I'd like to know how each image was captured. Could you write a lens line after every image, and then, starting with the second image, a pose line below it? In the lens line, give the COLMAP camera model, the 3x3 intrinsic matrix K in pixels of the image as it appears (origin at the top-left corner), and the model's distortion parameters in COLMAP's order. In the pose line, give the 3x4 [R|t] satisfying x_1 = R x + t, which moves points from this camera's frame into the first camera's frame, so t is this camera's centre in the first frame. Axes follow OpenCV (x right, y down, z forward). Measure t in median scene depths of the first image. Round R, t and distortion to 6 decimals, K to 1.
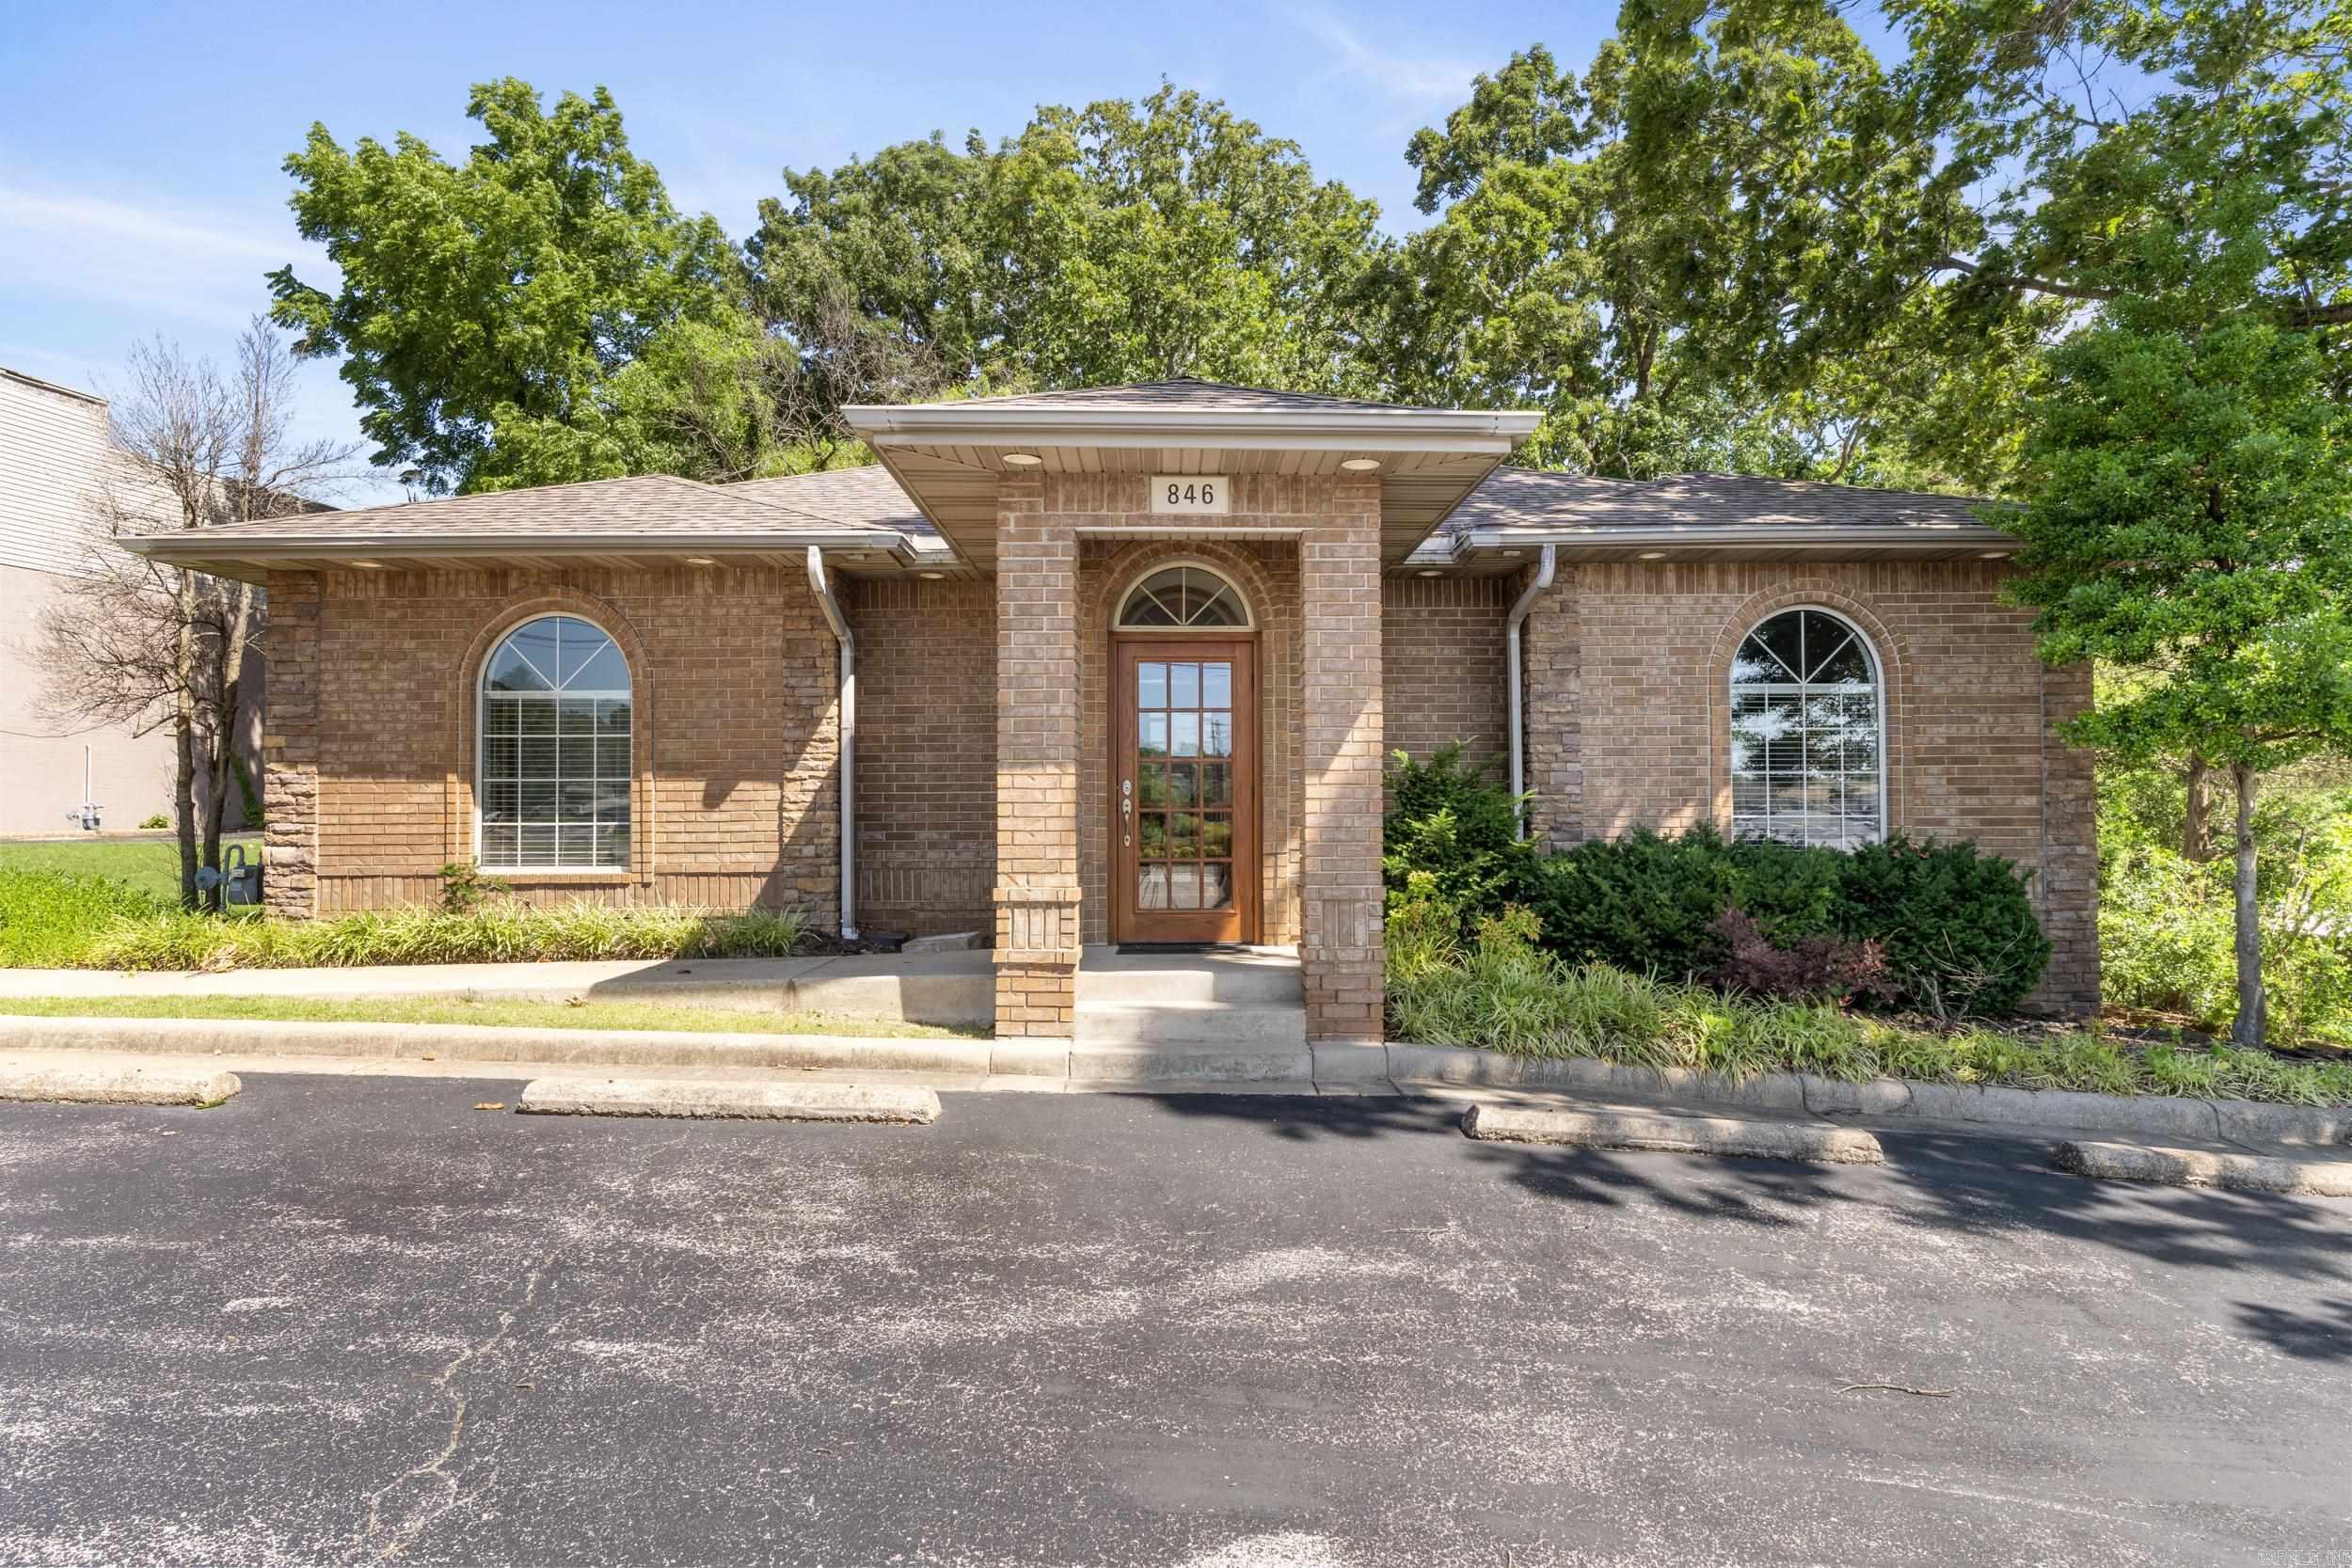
lens RADIAL K [[1365.9, 0, 1170.9], [0, 1365.9, 791.9], [0, 0, 1]] dist [0.000251, 0.000187]
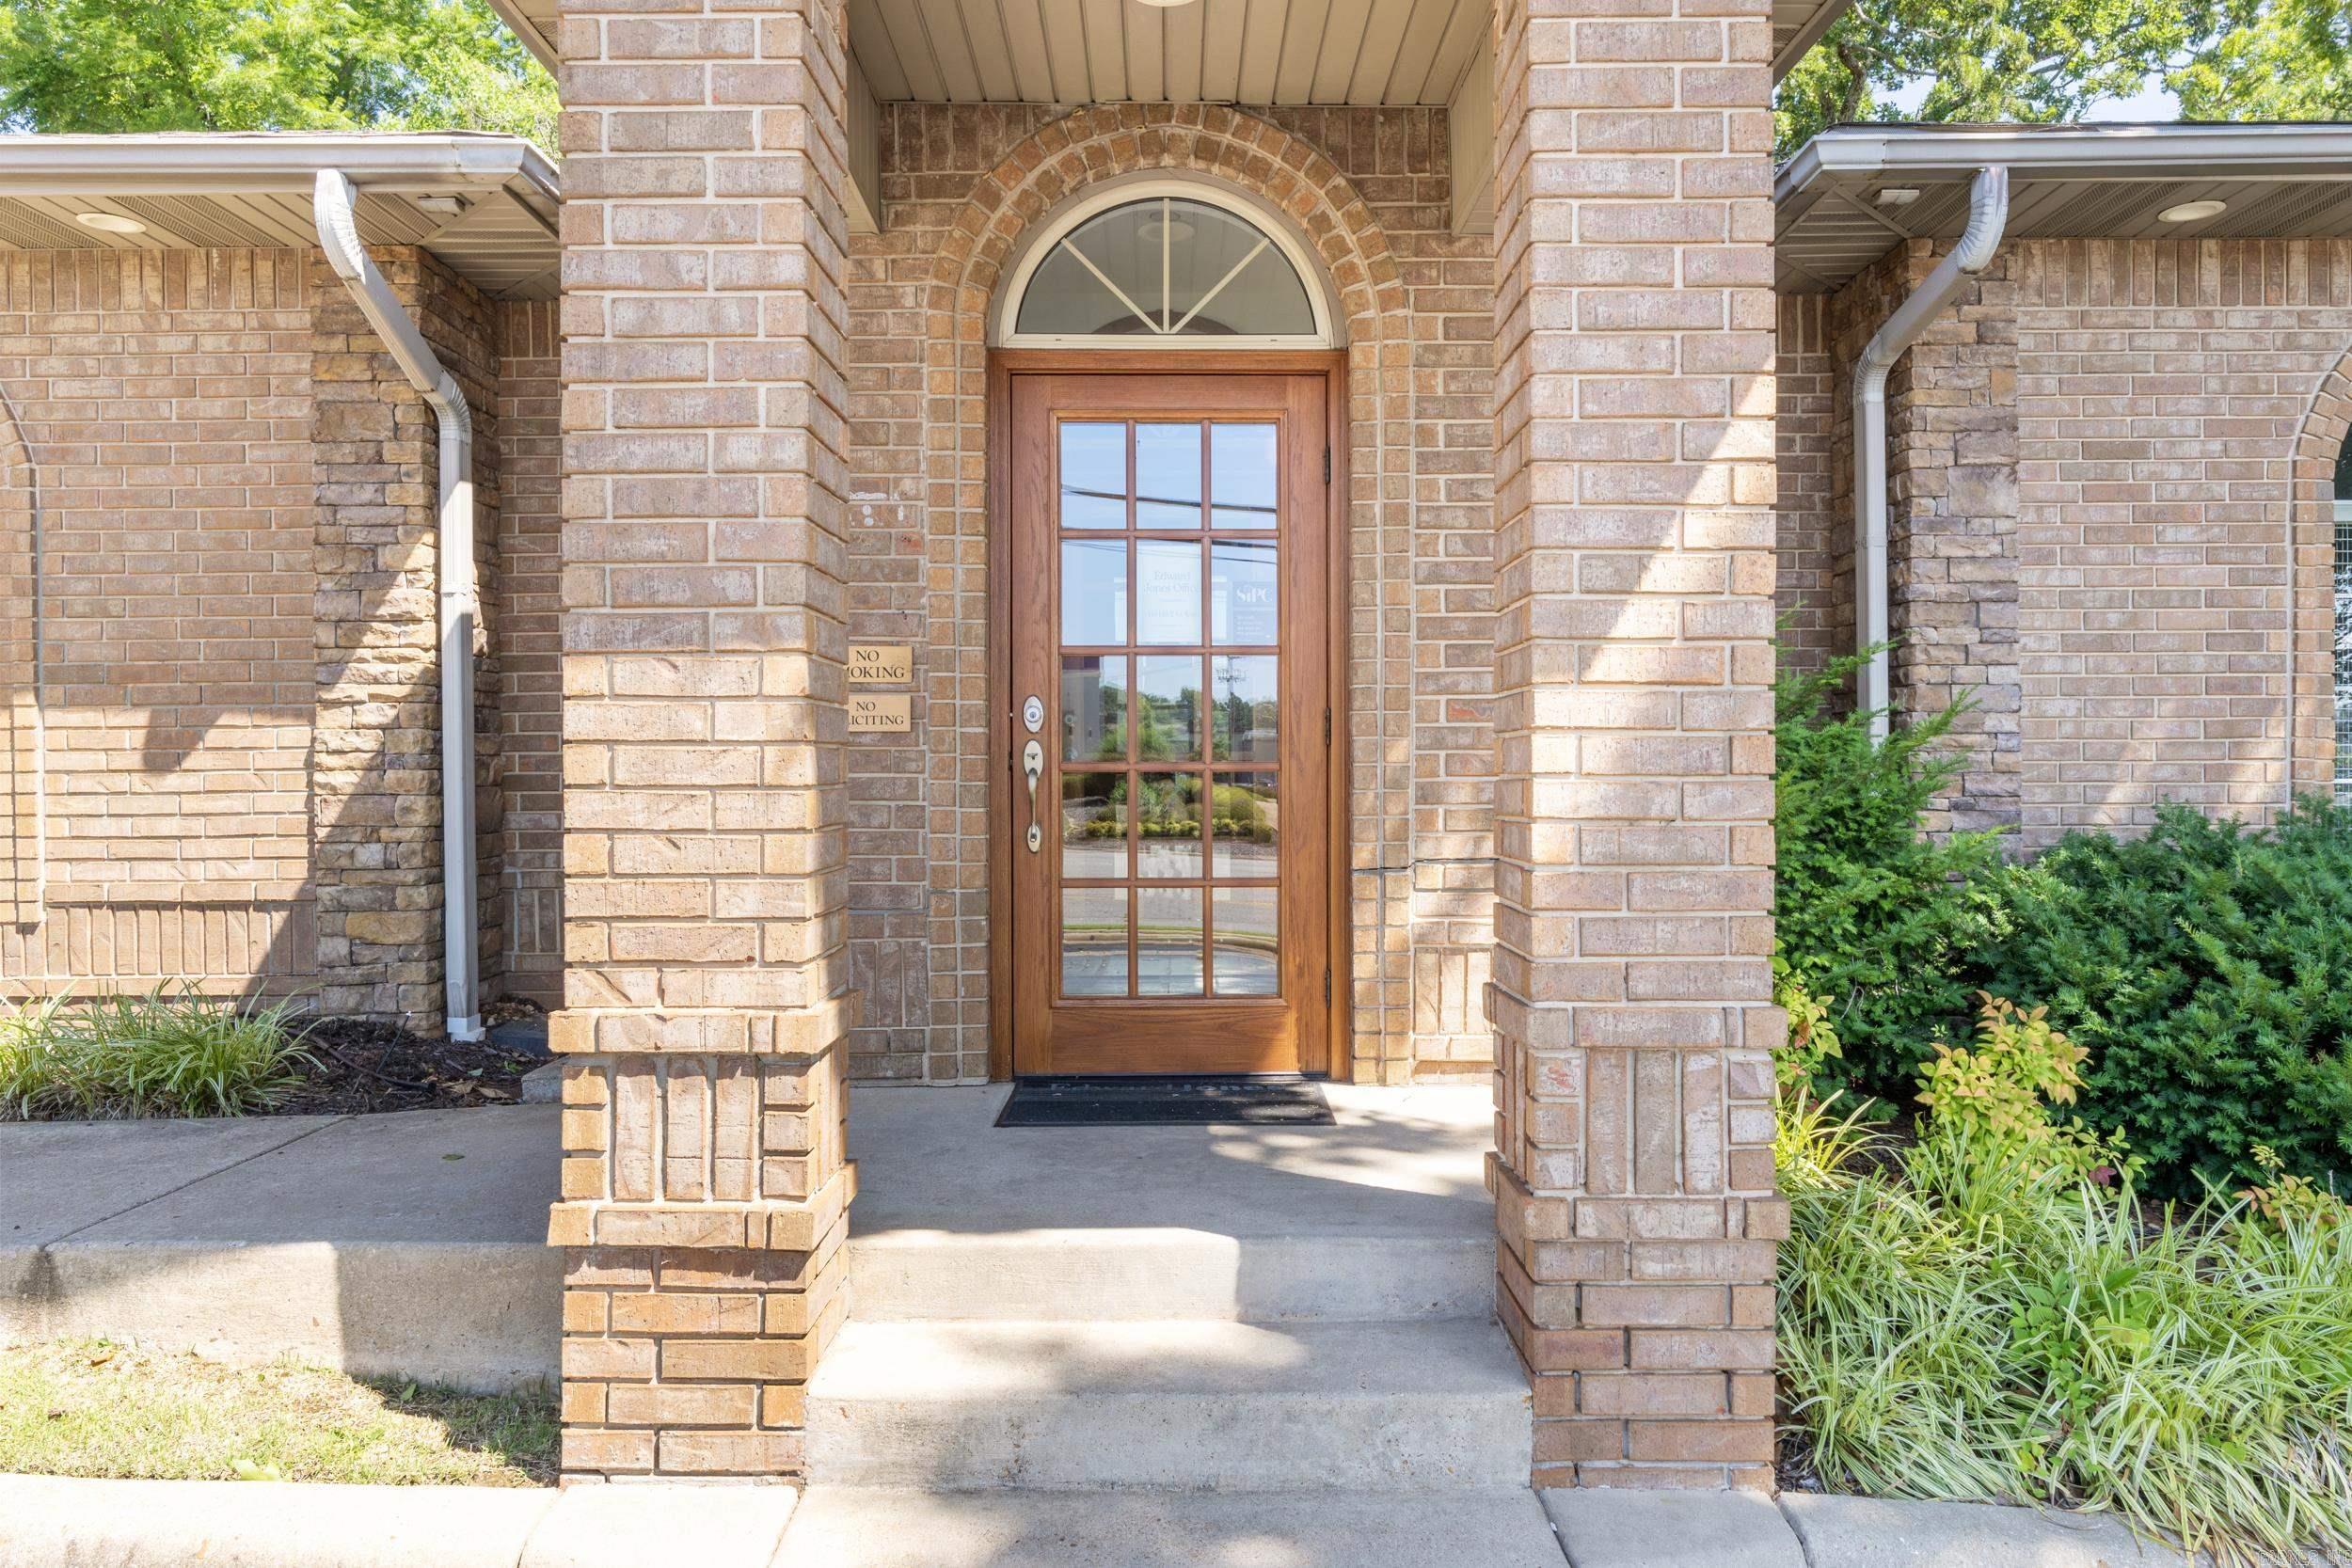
lens RADIAL K [[1574.8, 0, 1175.5], [0, 1574.8, 787.5], [0, 0, 1]] dist [0.003722, 0.001353]
pose [[1.000000, -0.000883, 0.000310, 0.011072], [0.000875, 0.999701, 0.024431, 0.006889], [-0.000332, -0.024431, 0.999701, 0.460531]]
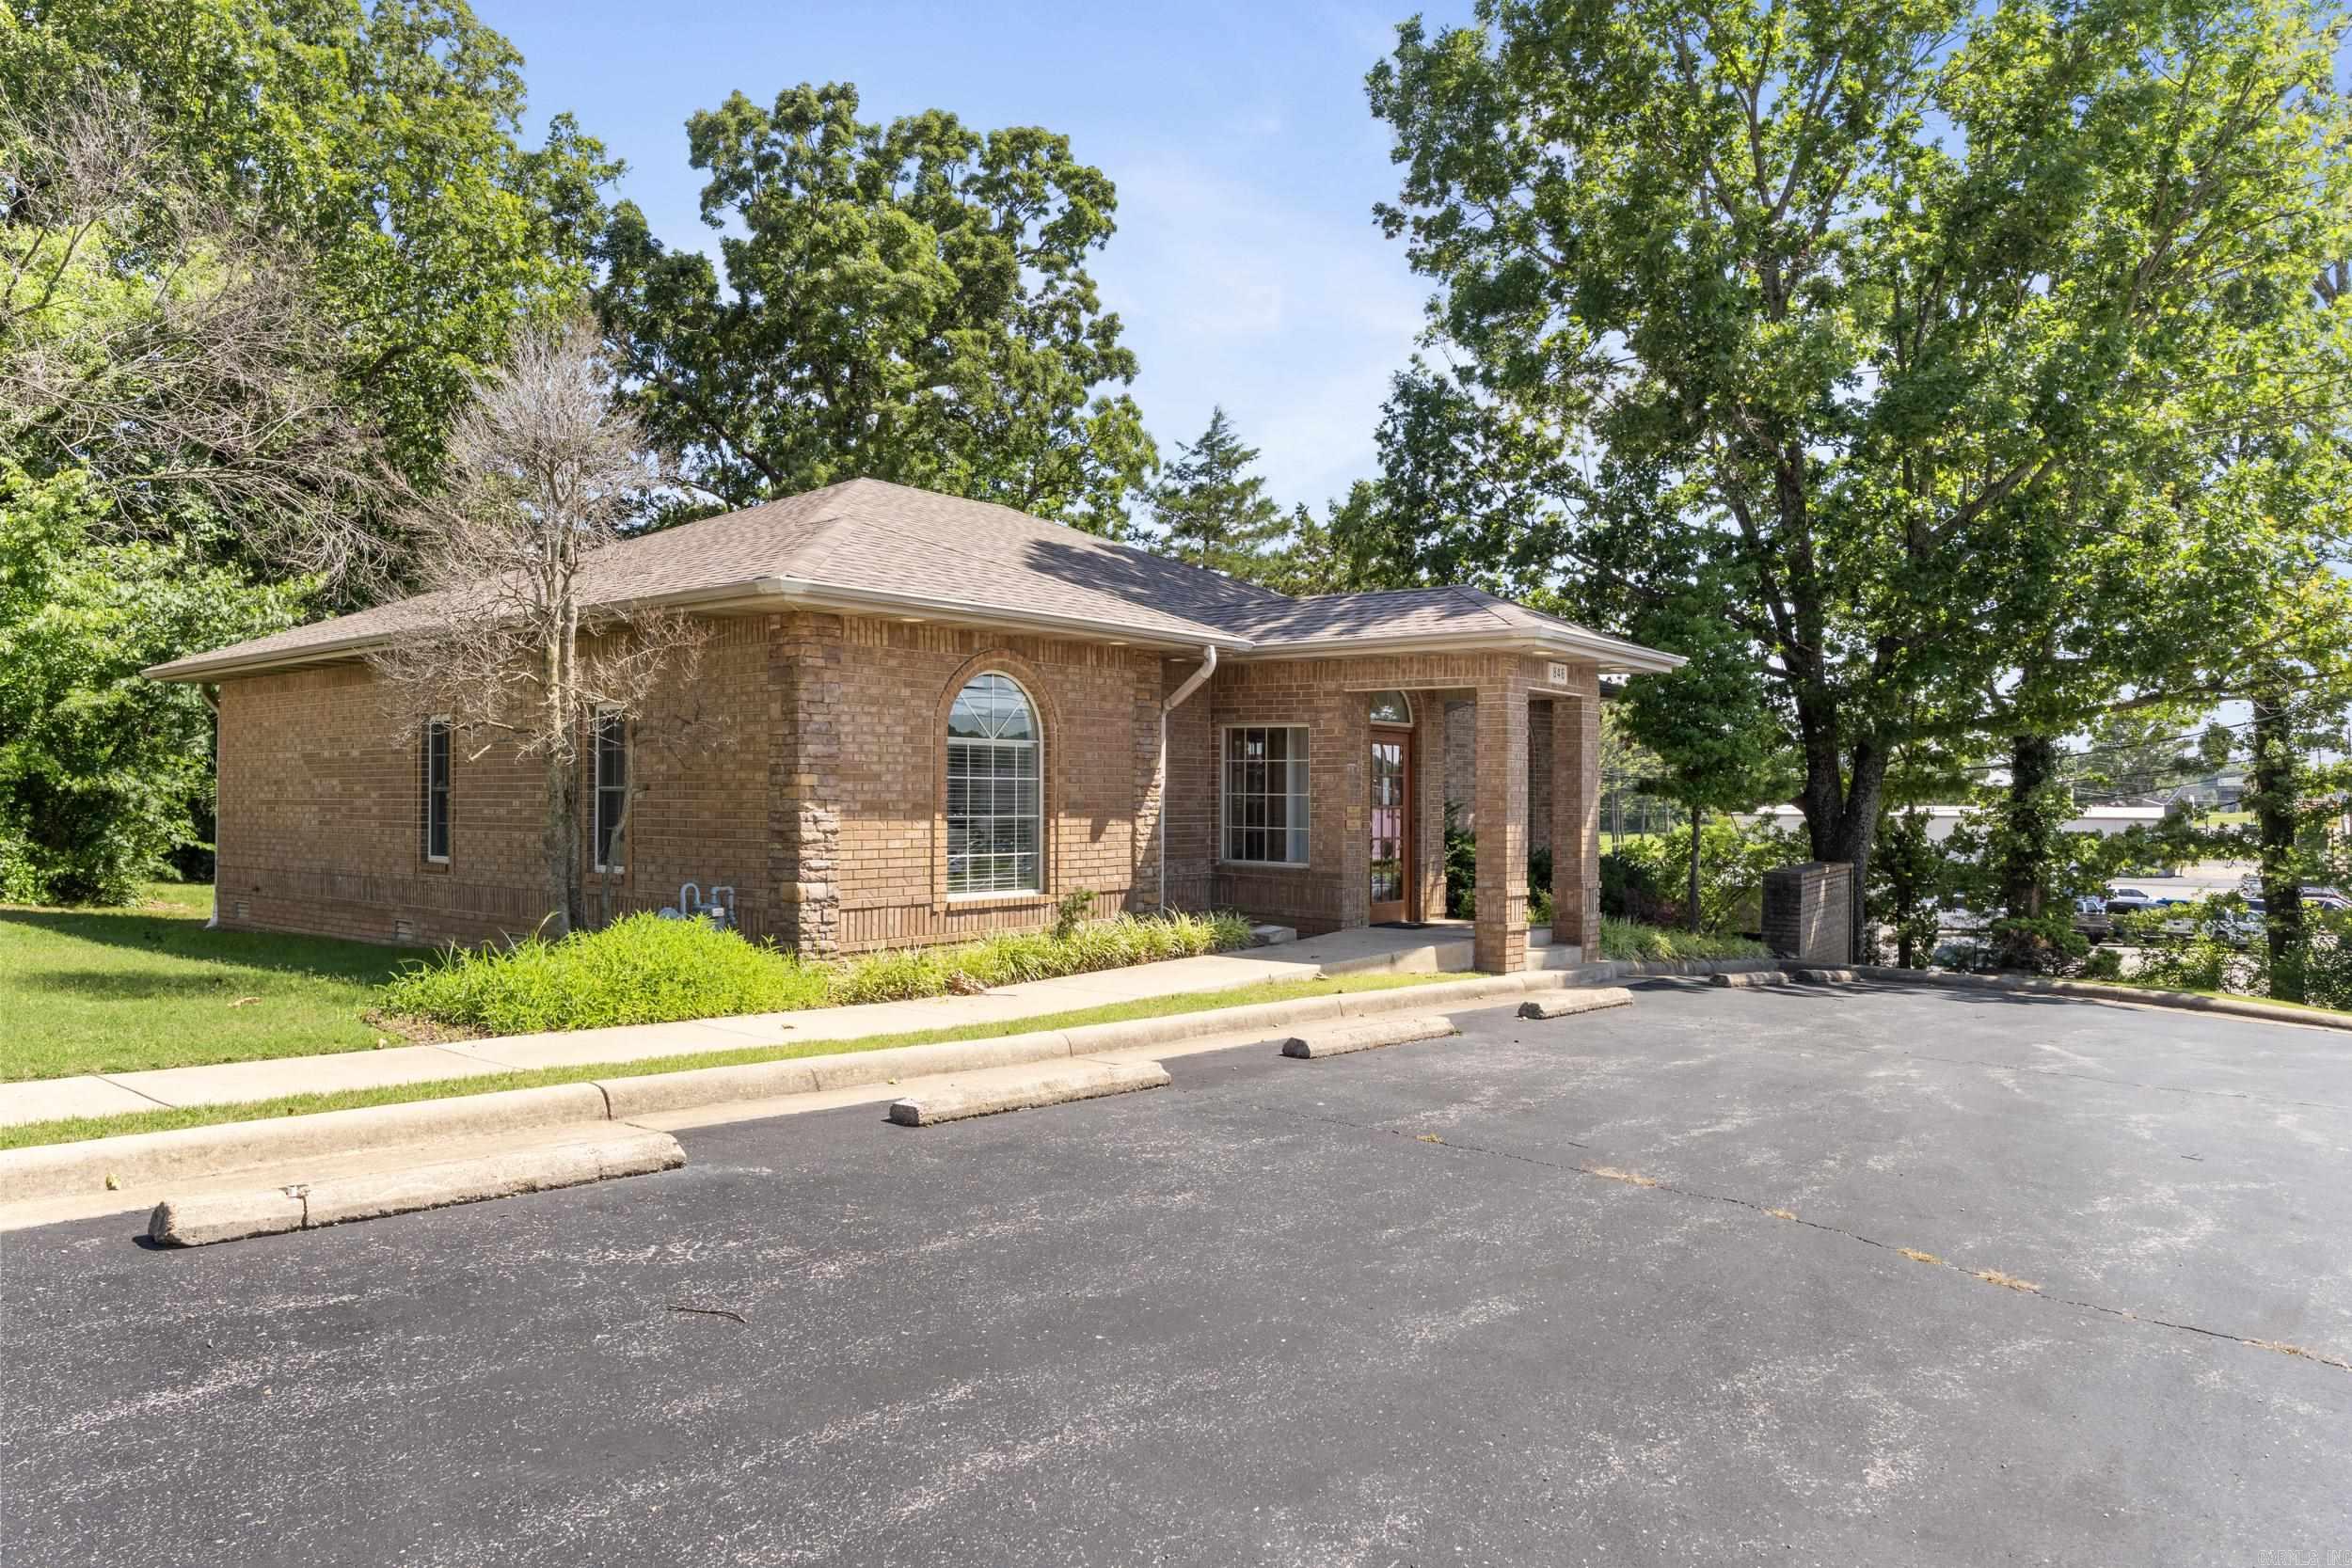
lens RADIAL K [[1482.8, 0, 1175.4], [0, 1482.8, 783.5], [0, 0, 1]] dist [-0.008900, -0.004638]
pose [[0.649915, 0.015585, 0.759847, -1.319815], [-0.016877, 0.999839, -0.006073, -0.032320], [-0.759819, -0.008877, 0.650074, 0.070425]]
